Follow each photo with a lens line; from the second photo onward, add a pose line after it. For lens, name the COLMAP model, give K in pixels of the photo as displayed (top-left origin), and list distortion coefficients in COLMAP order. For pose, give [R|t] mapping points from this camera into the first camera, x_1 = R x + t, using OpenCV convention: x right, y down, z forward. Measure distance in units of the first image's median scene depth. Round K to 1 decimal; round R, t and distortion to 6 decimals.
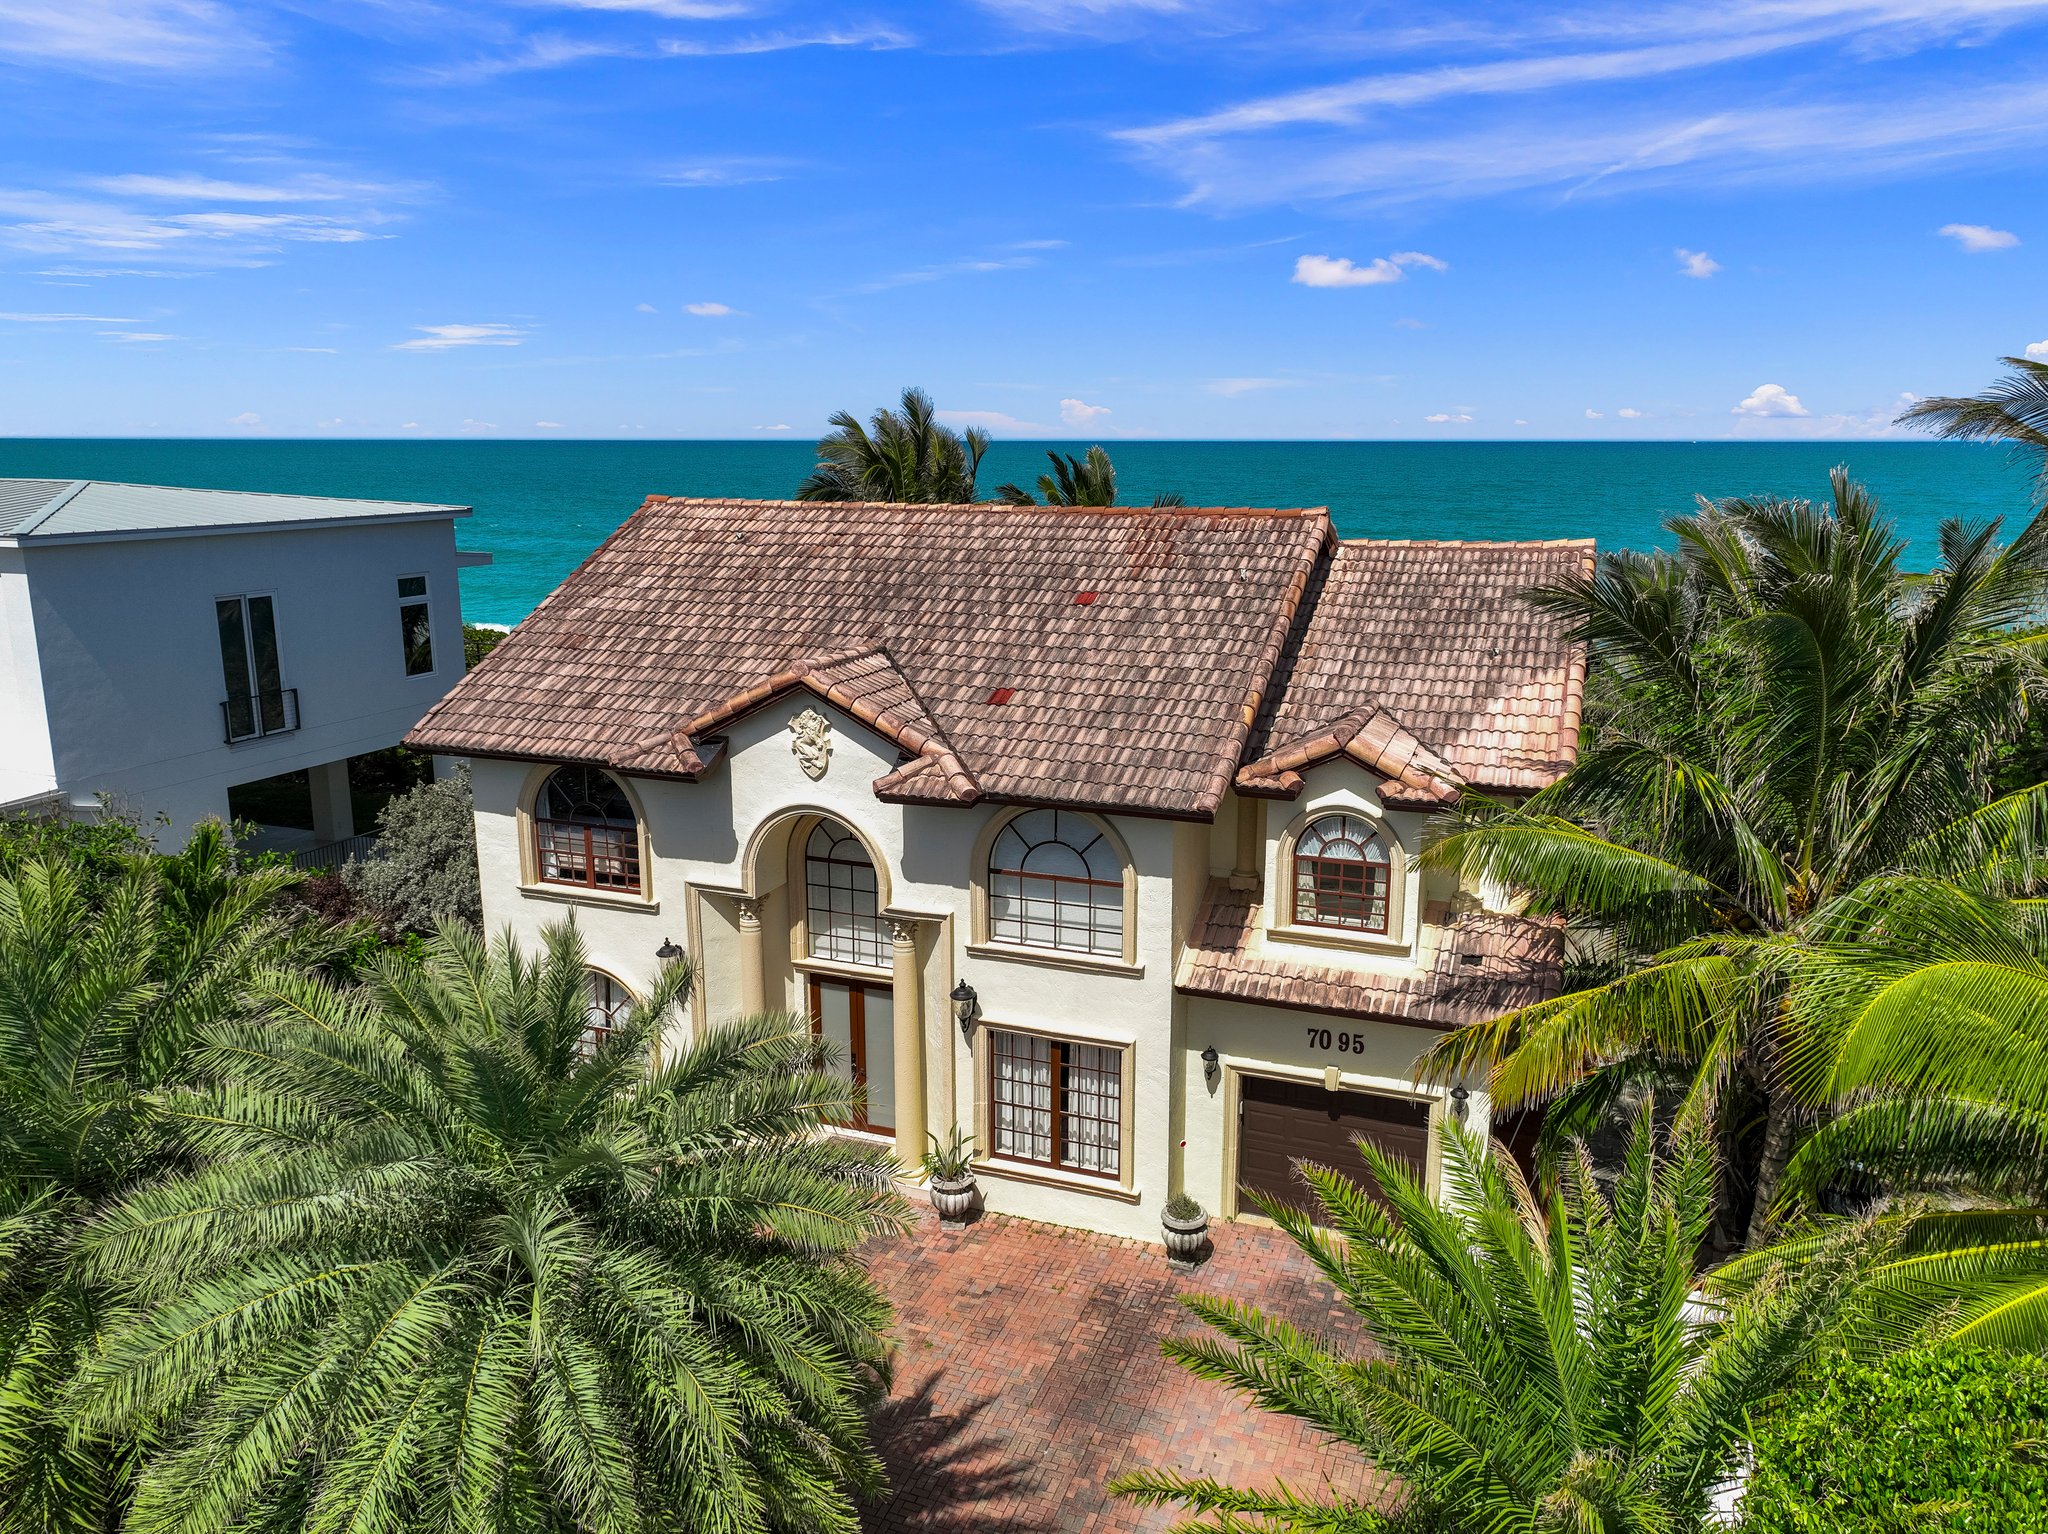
lens RADIAL K [[1472.9, 0, 1024.0], [0, 1472.9, 767.0], [0, 0, 1]] dist [0.005731, 0.002331]
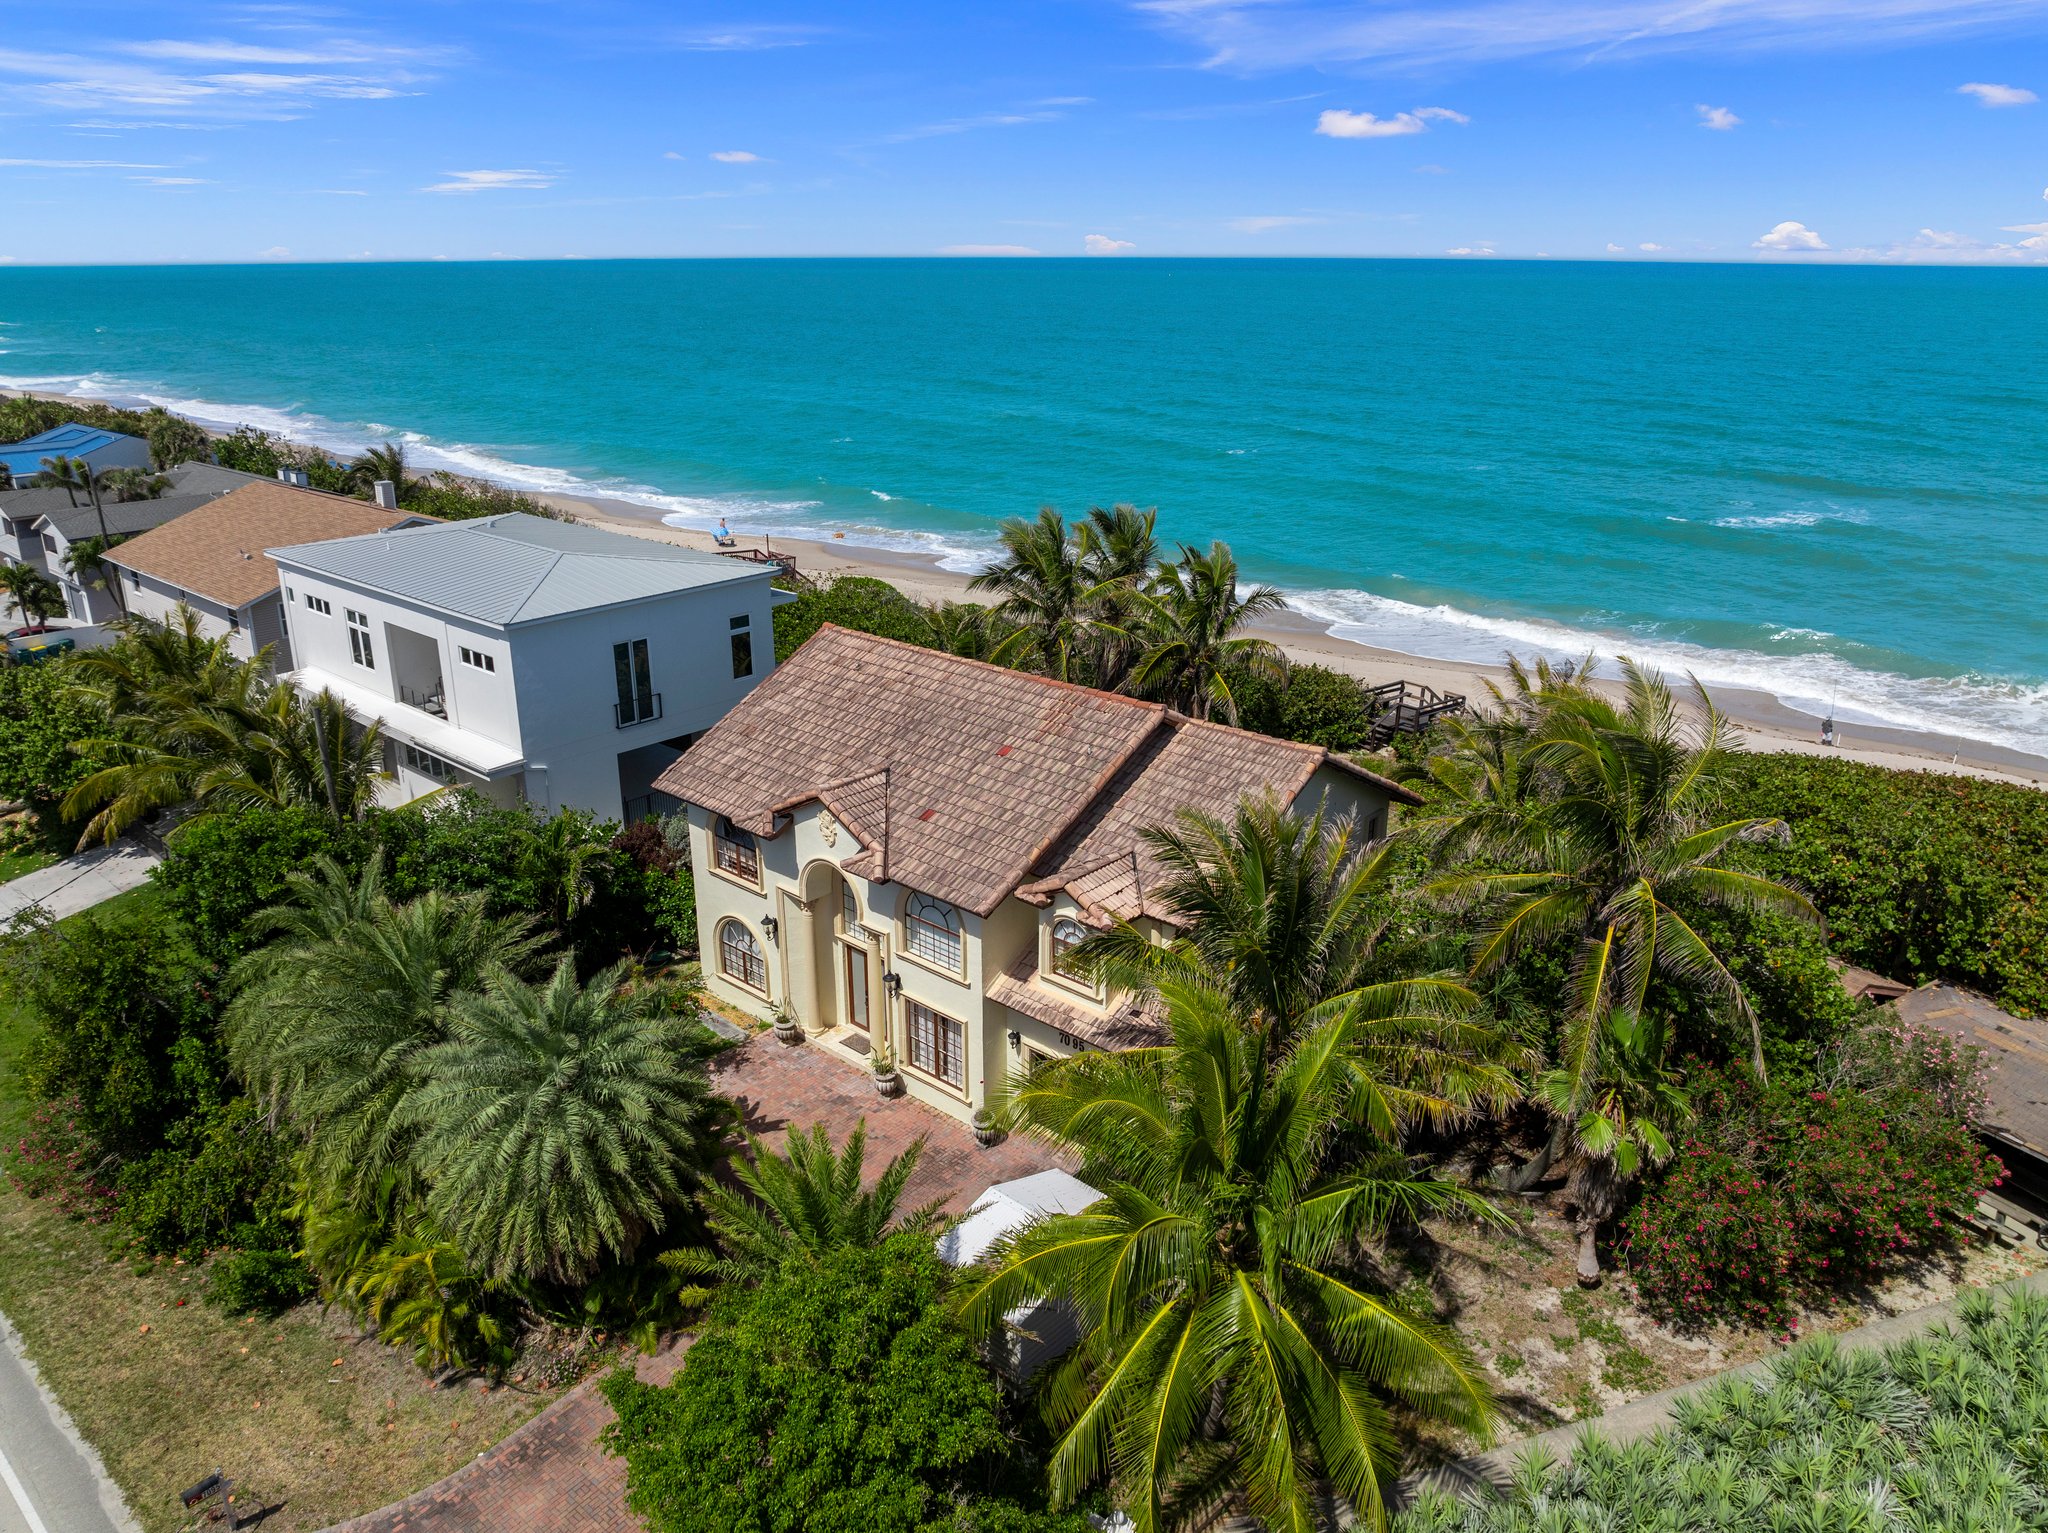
lens RADIAL K [[1431.1, 0, 1024.0], [0, 1431.1, 766.5], [0, 0, 1]] dist [-0.038126, -0.000206]
pose [[0.937050, 0.118106, -0.328617, 0.639168], [-0.075717, 0.987398, 0.138968, -0.347487], [0.340889, -0.105338, 0.934184, -0.536154]]
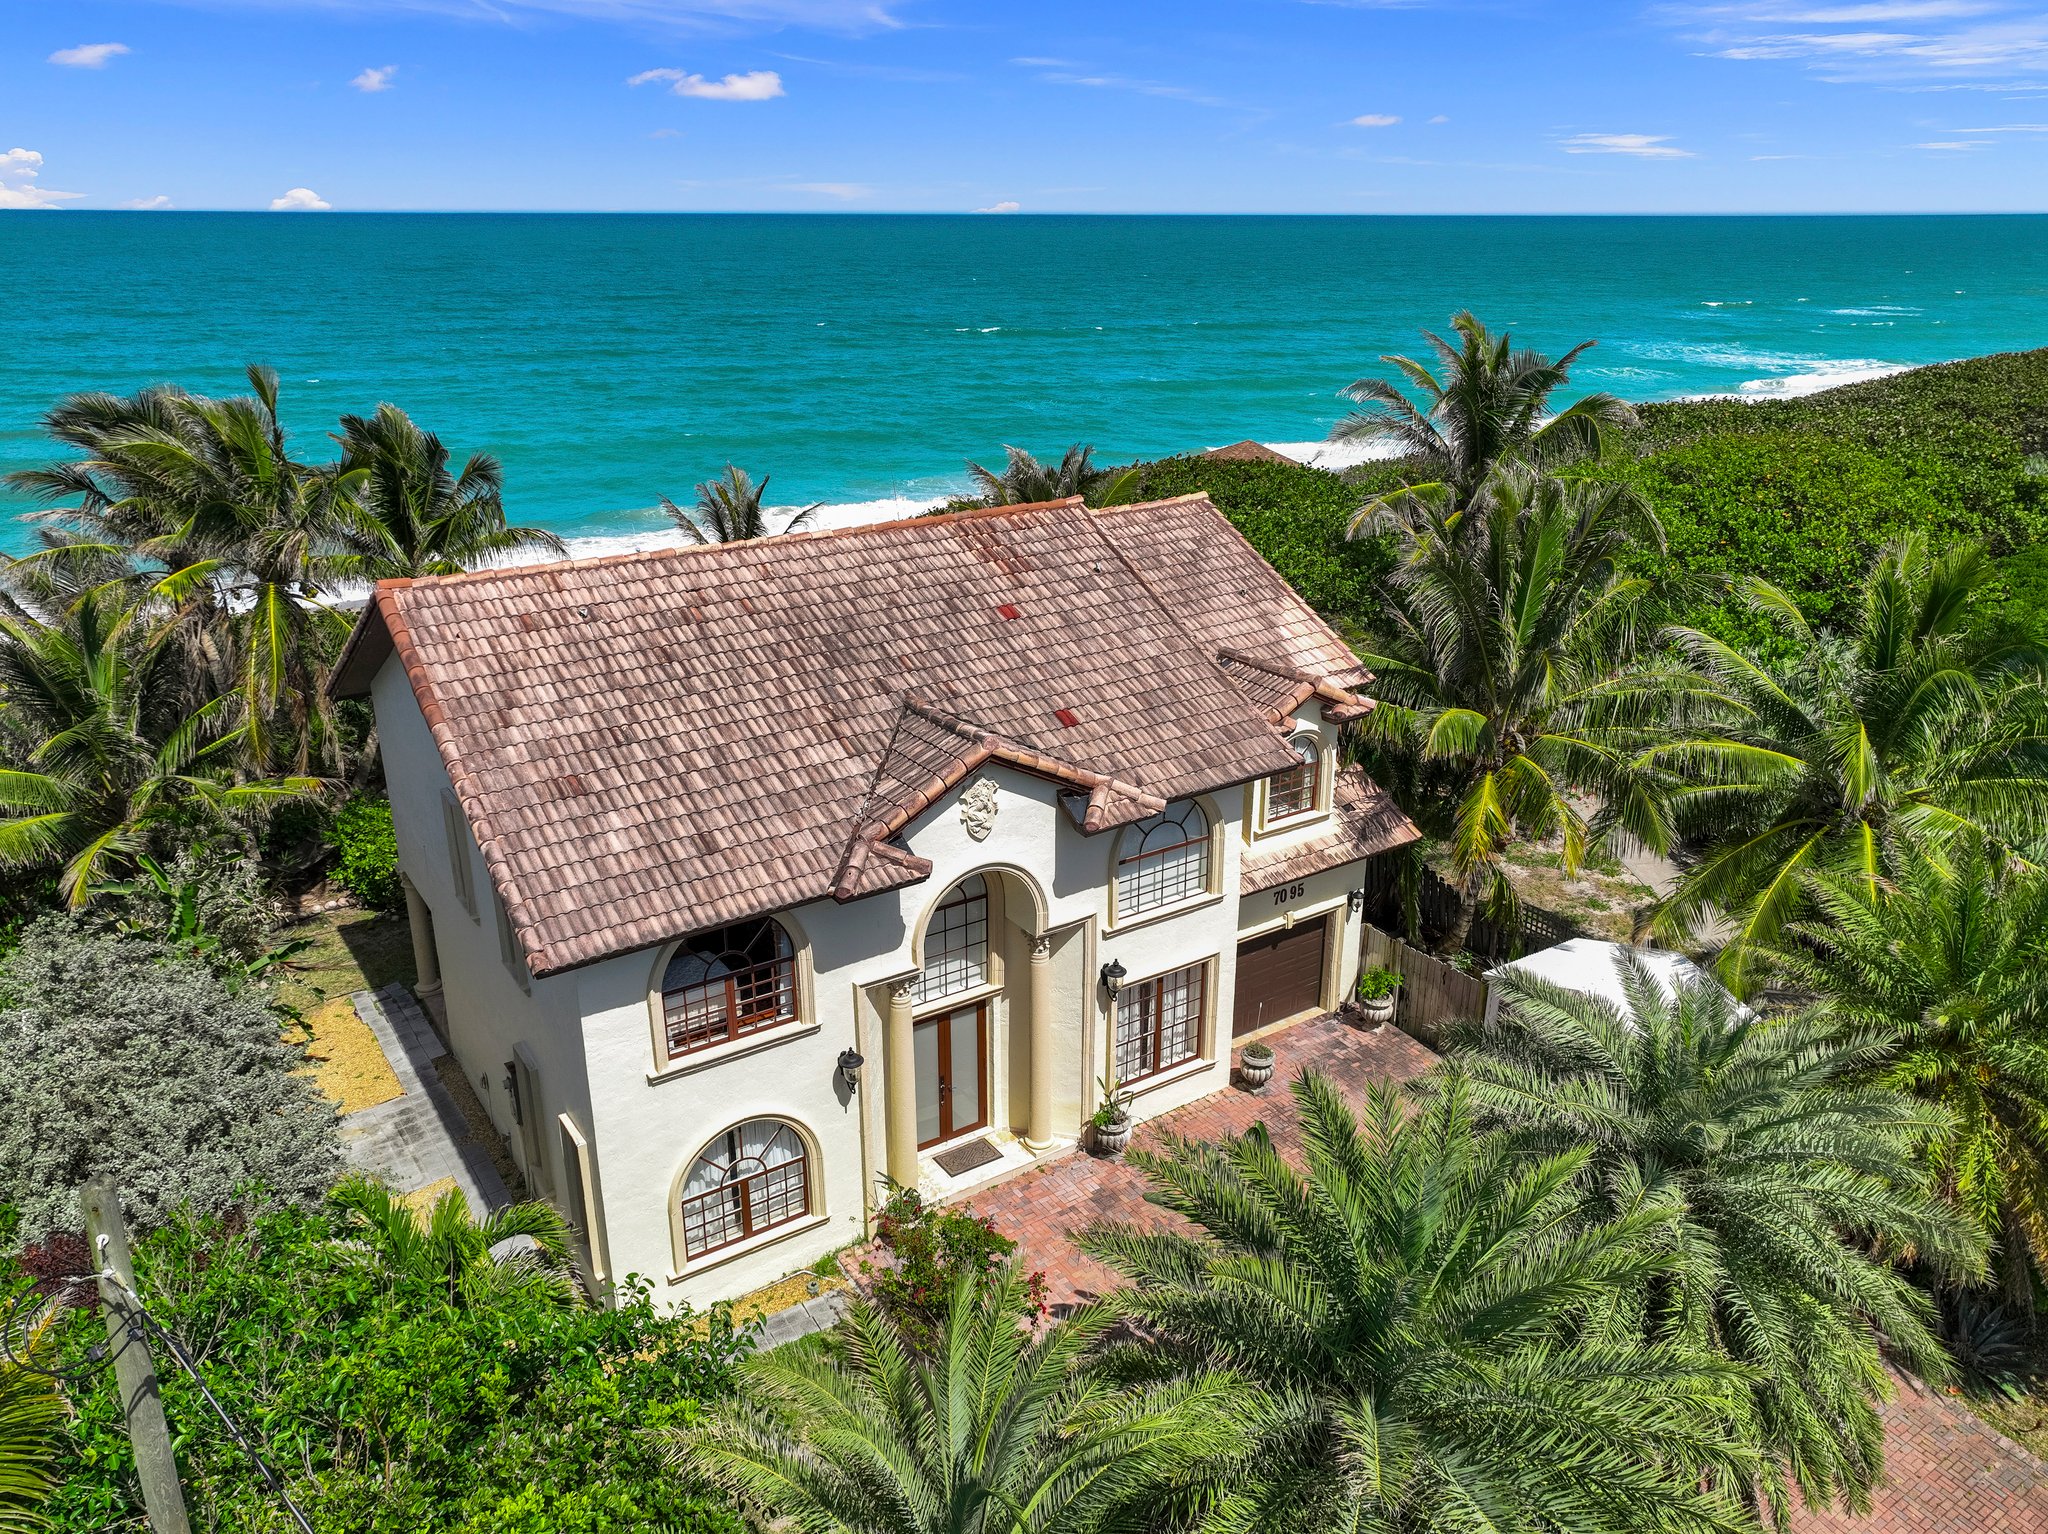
lens RADIAL K [[1472.9, 0, 1024.0], [0, 1472.9, 767.0], [0, 0, 1]] dist [0.005731, 0.002331]
pose [[0.568745, -0.287064, 0.770794, -0.915720], [0.175244, 0.957894, 0.227437, -0.274105], [-0.803628, 0.005723, 0.595104, 0.349457]]
